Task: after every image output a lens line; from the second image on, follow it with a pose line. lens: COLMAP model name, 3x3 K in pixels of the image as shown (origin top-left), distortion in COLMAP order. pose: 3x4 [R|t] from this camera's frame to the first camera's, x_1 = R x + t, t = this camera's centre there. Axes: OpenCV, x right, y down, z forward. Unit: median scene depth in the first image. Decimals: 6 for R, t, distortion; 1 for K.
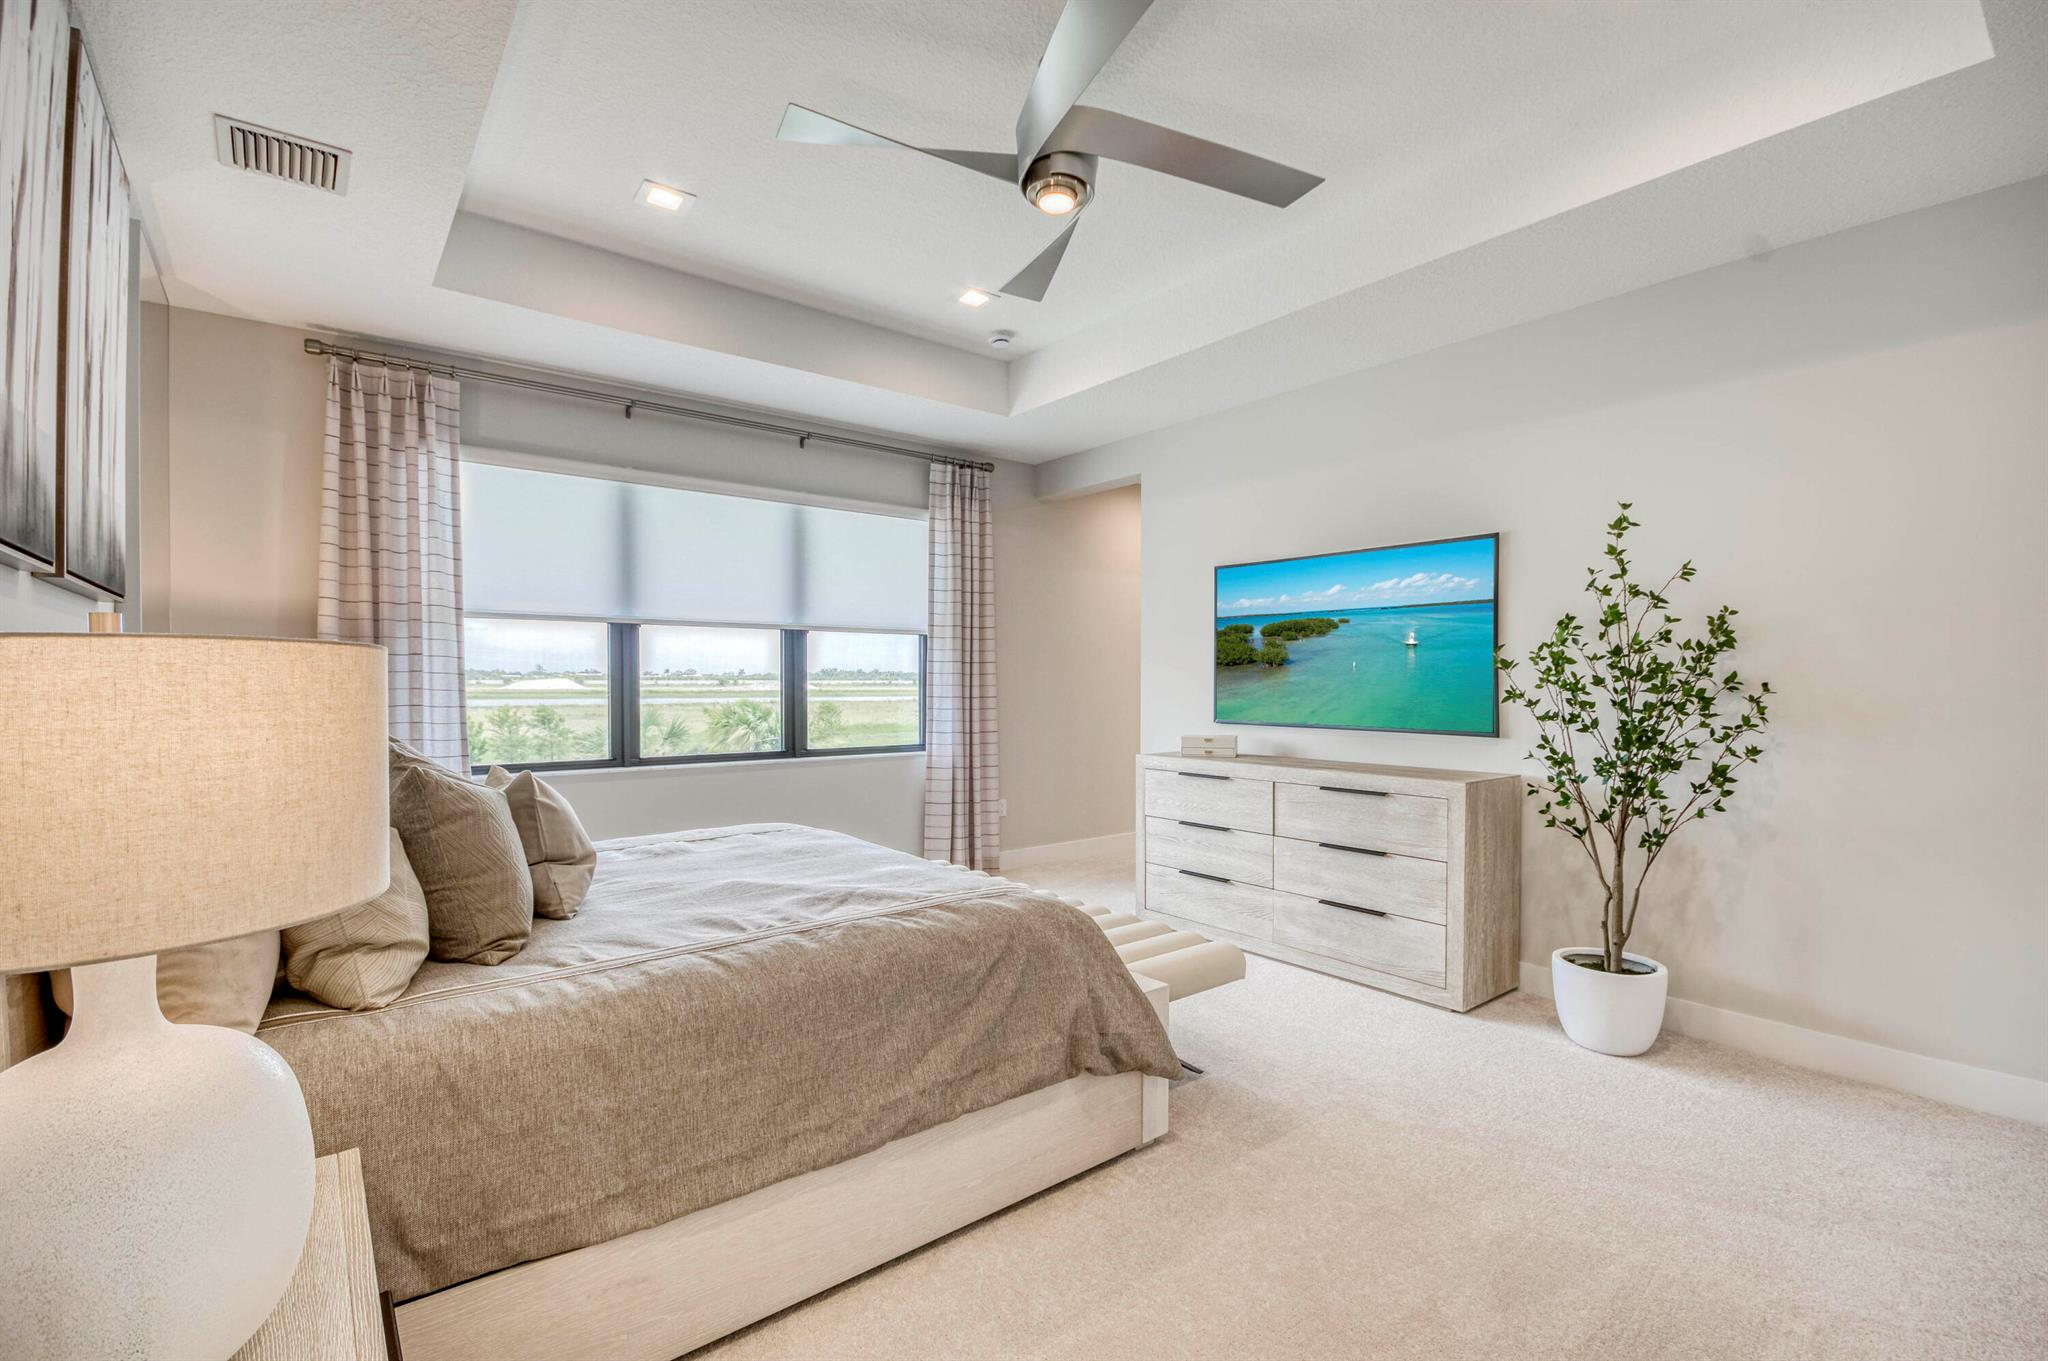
lens RADIAL K [[916.6, 0, 1038.2], [0, 916.6, 697.7], [0, 0, 1]] dist [-0.001218, -0.000501]
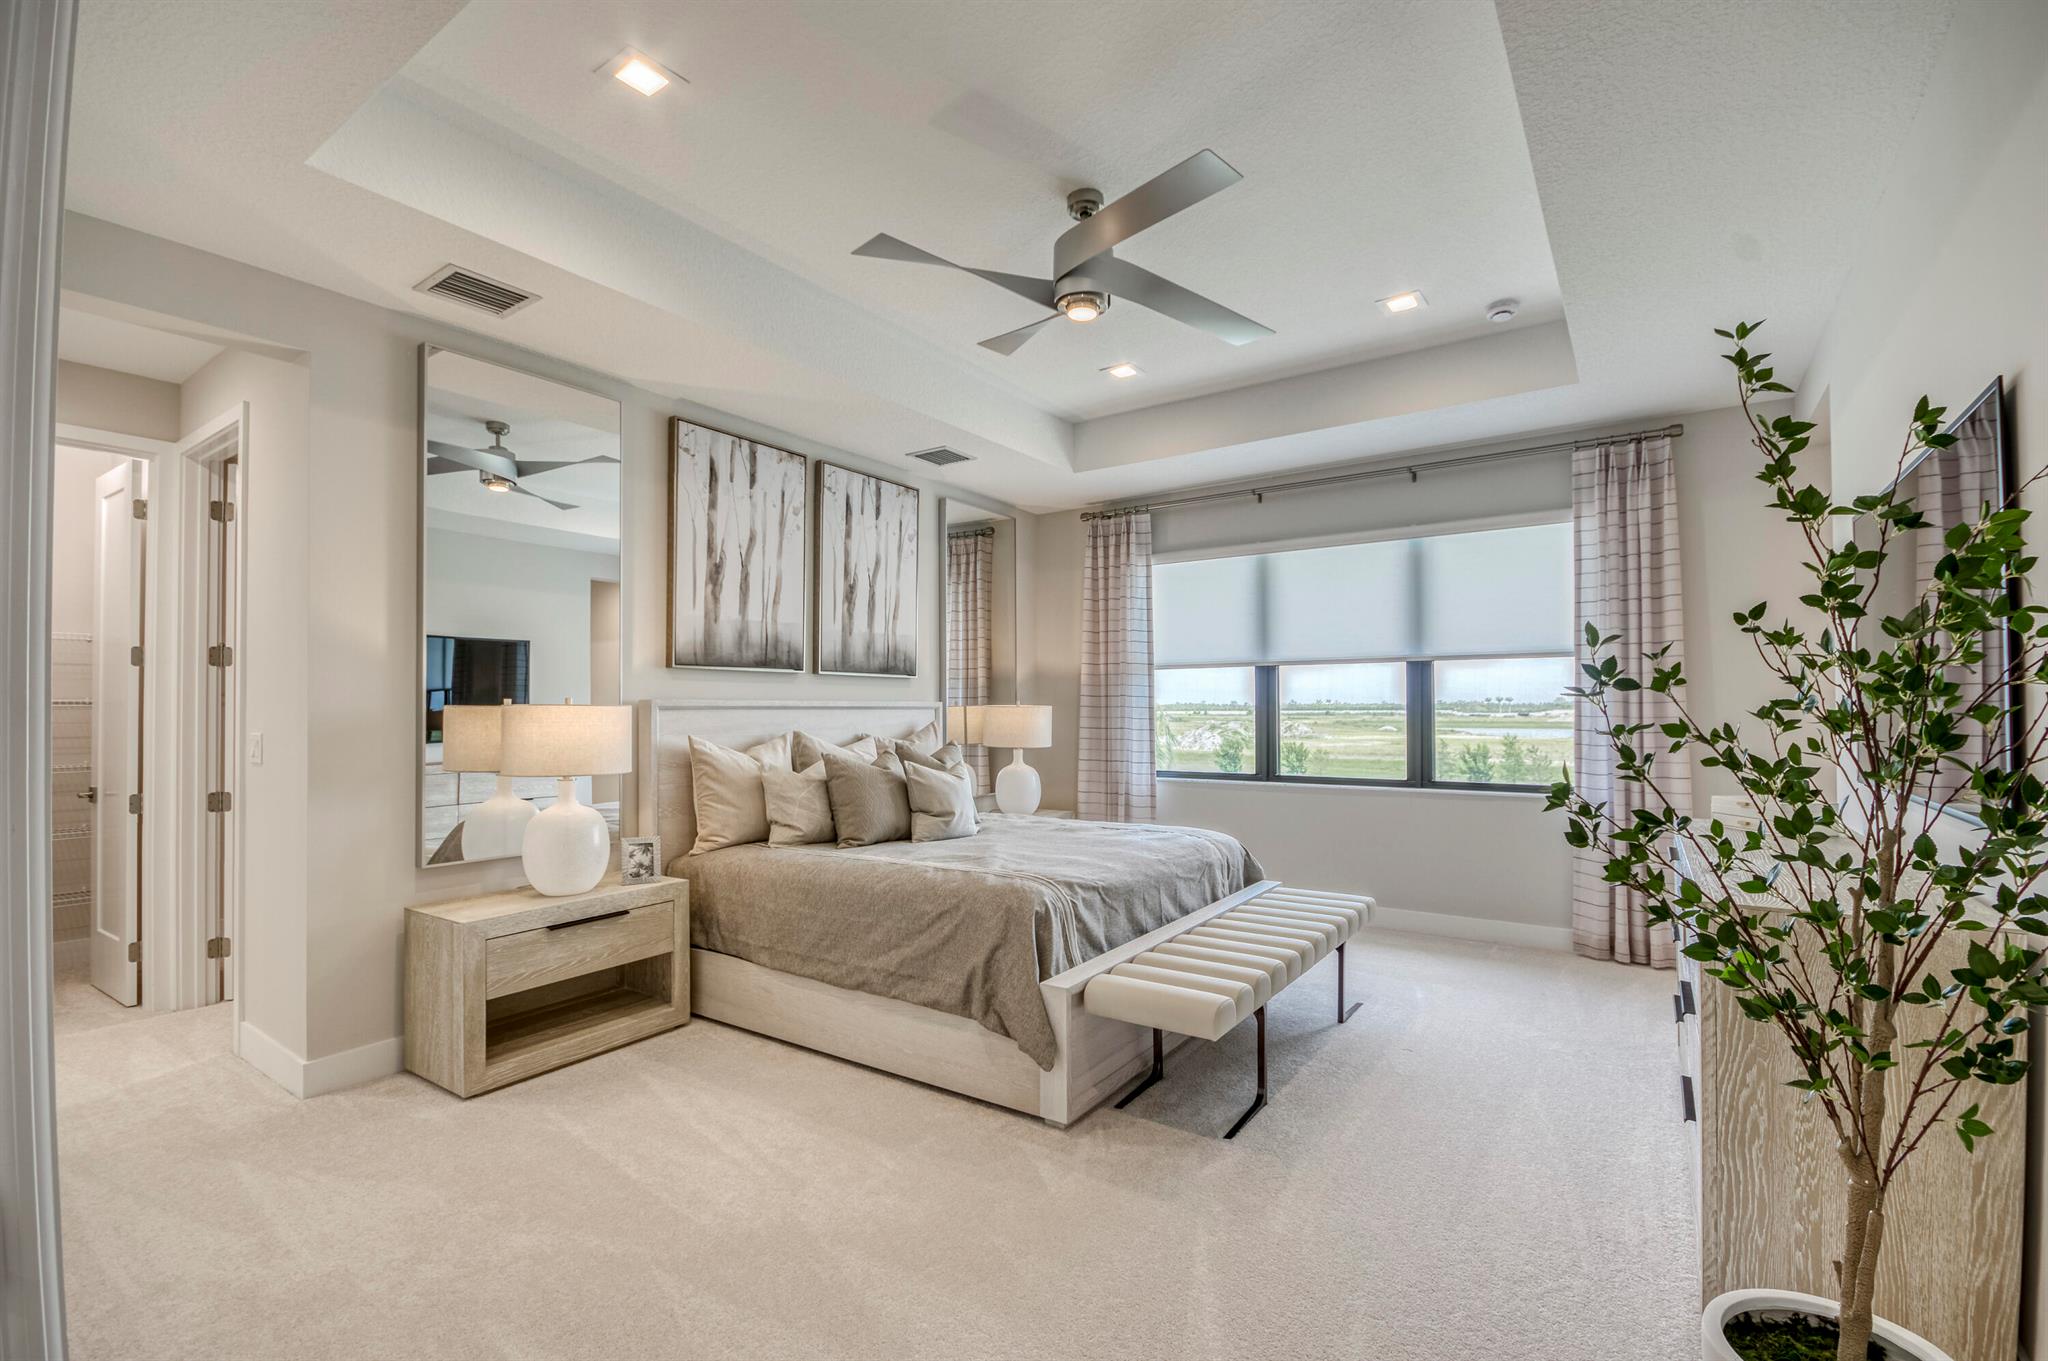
lens RADIAL K [[916.6, 0, 1038.2], [0, 916.6, 697.7], [0, 0, 1]] dist [-0.001218, -0.000501]
pose [[0.278700, -0.015660, -0.960251, 0.747813], [-0.016259, 0.999647, -0.021022, -0.007992], [0.960241, 0.021471, 0.278347, 0.408427]]
